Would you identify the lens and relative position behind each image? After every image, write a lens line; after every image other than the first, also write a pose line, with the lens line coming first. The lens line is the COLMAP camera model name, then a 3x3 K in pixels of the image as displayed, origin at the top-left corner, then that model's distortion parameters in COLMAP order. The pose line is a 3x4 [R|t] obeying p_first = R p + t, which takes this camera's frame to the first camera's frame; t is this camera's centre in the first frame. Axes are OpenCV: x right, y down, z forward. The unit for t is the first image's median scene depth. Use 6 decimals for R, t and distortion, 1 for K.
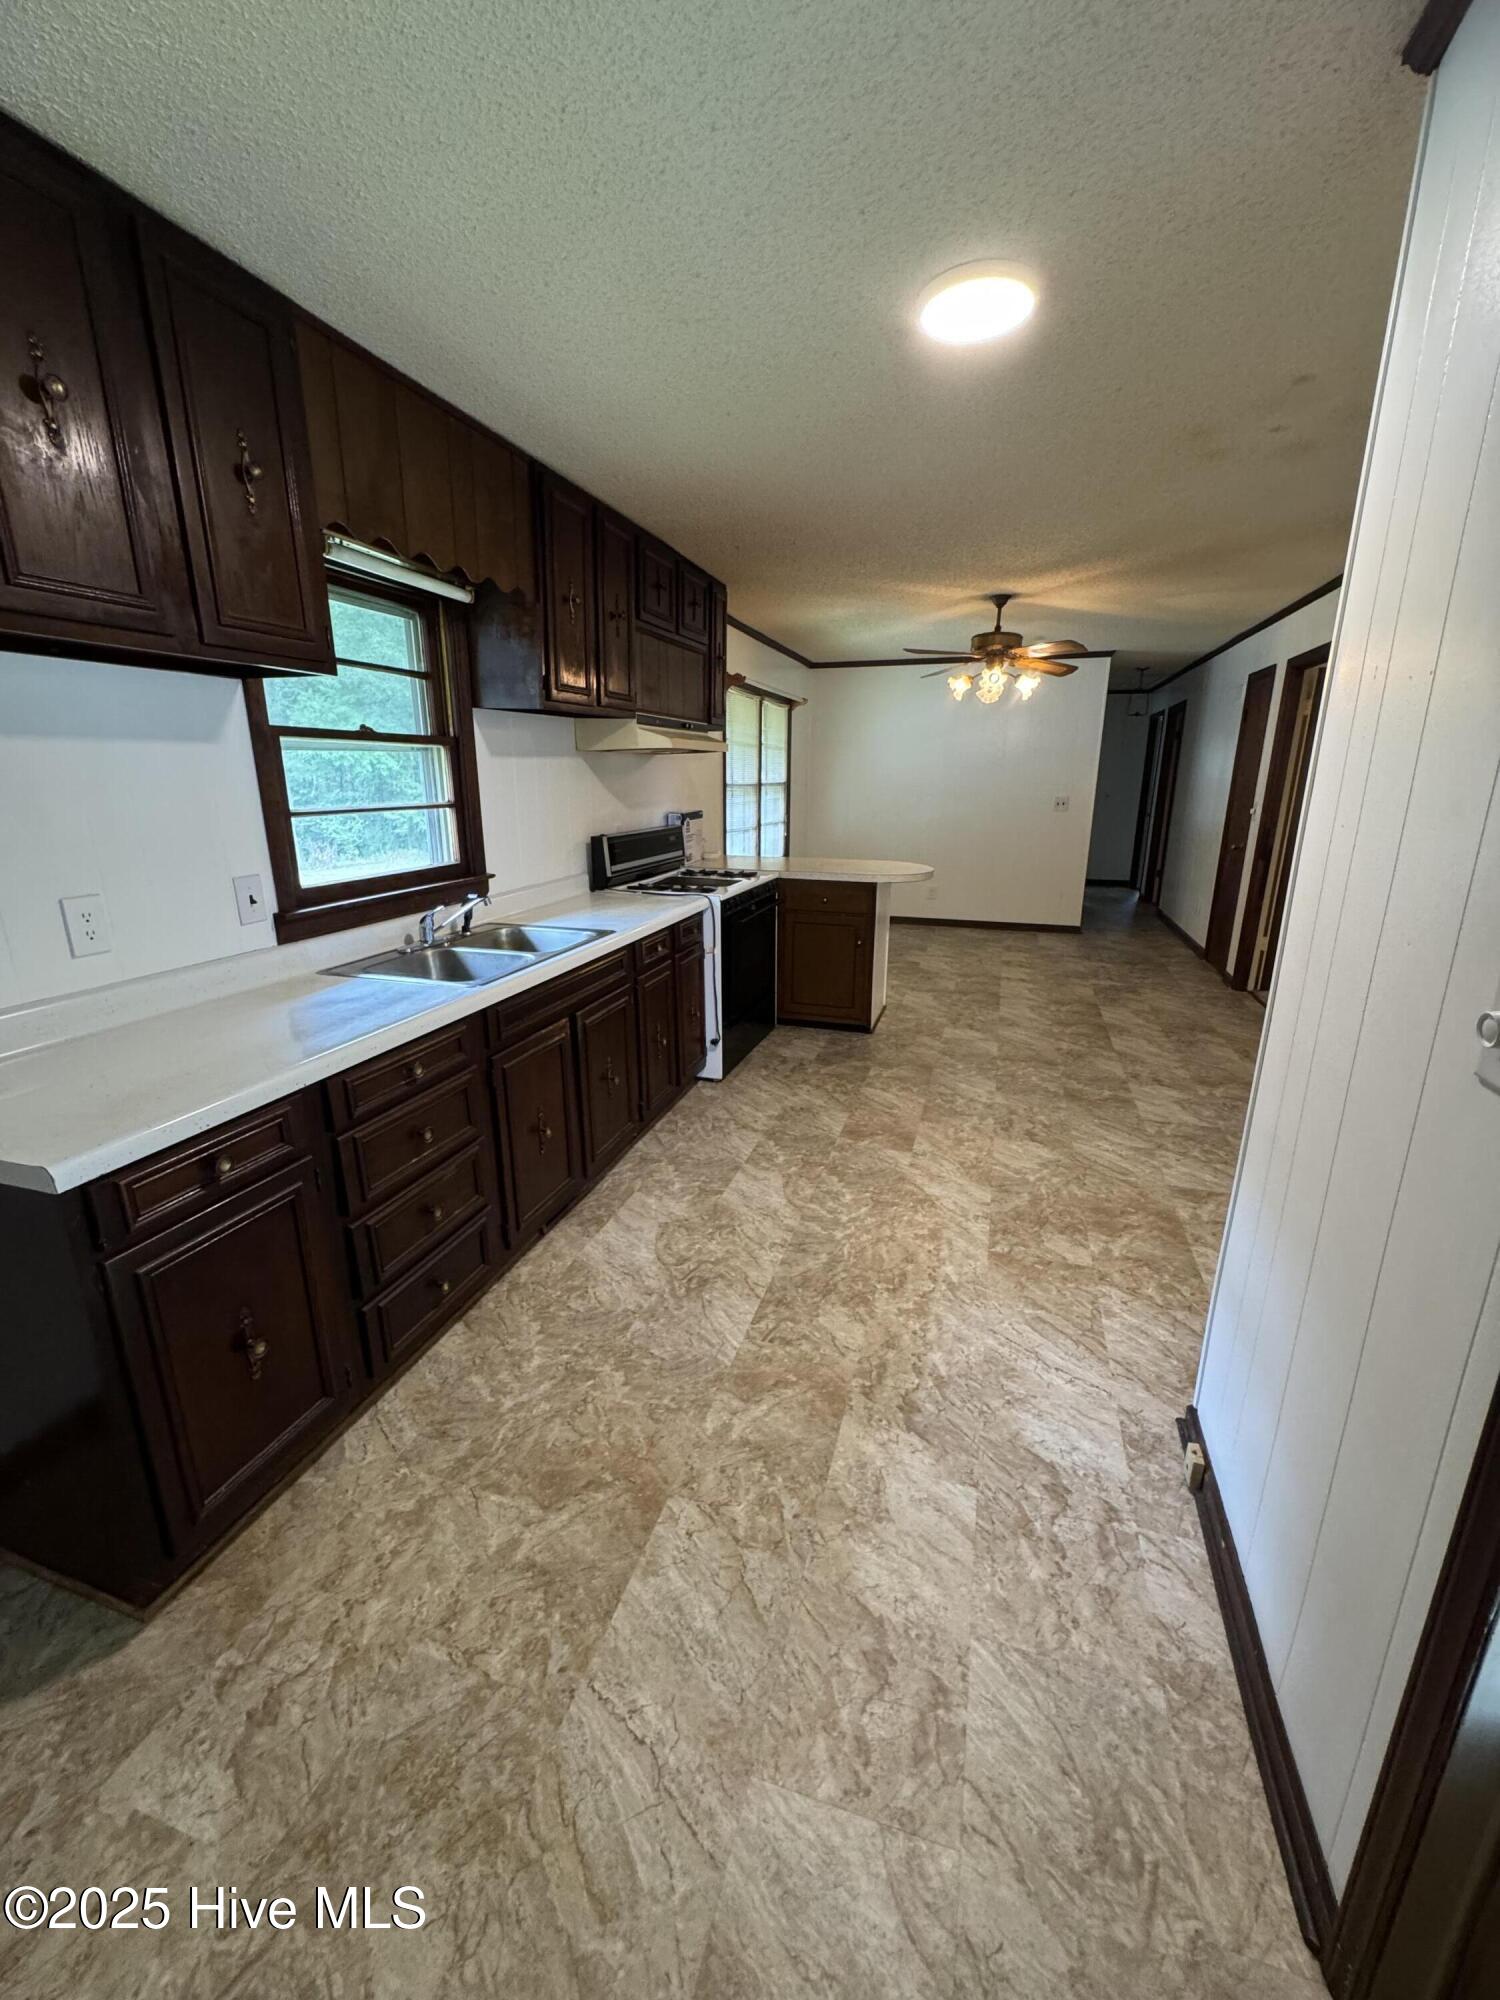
lens RADIAL K [[803.1, 0, 756.6], [0, 803.1, 993.0], [0, 0, 1]] dist [-0.003765, 0.000682]
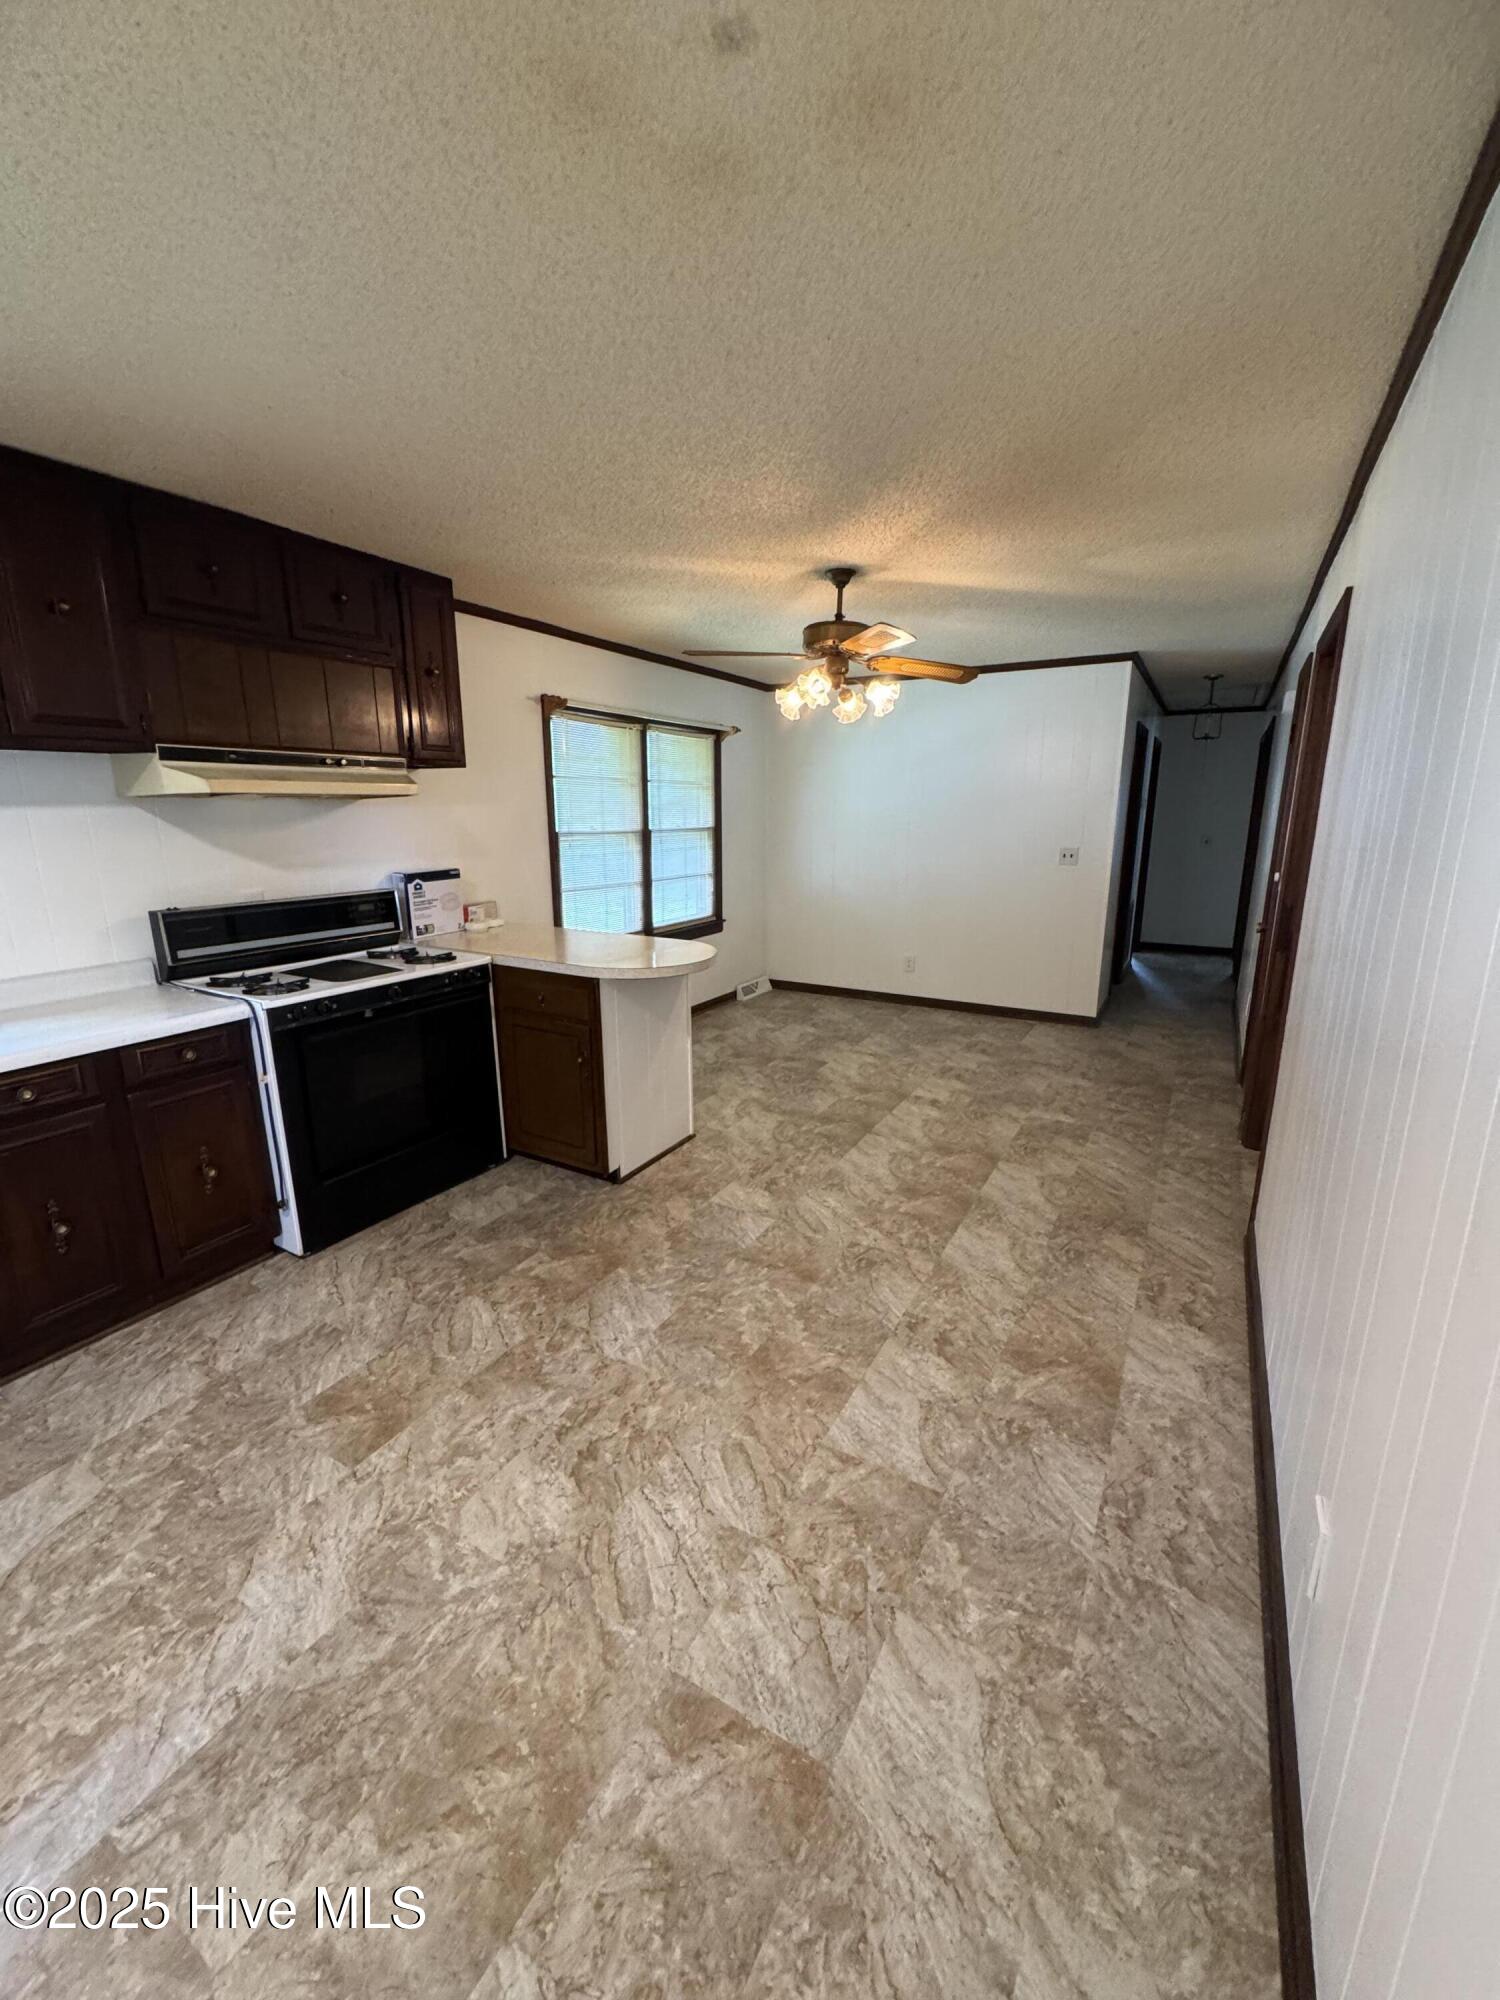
lens RADIAL K [[803.1, 0, 753.7], [0, 803.1, 994.9], [0, 0, 1]] dist [-0.003765, 0.000682]
pose [[0.975683, 0.045112, -0.214493, 0.455593], [-0.053761, 0.997952, -0.034659, -0.111399], [0.212490, 0.045347, 0.976110, 0.363613]]
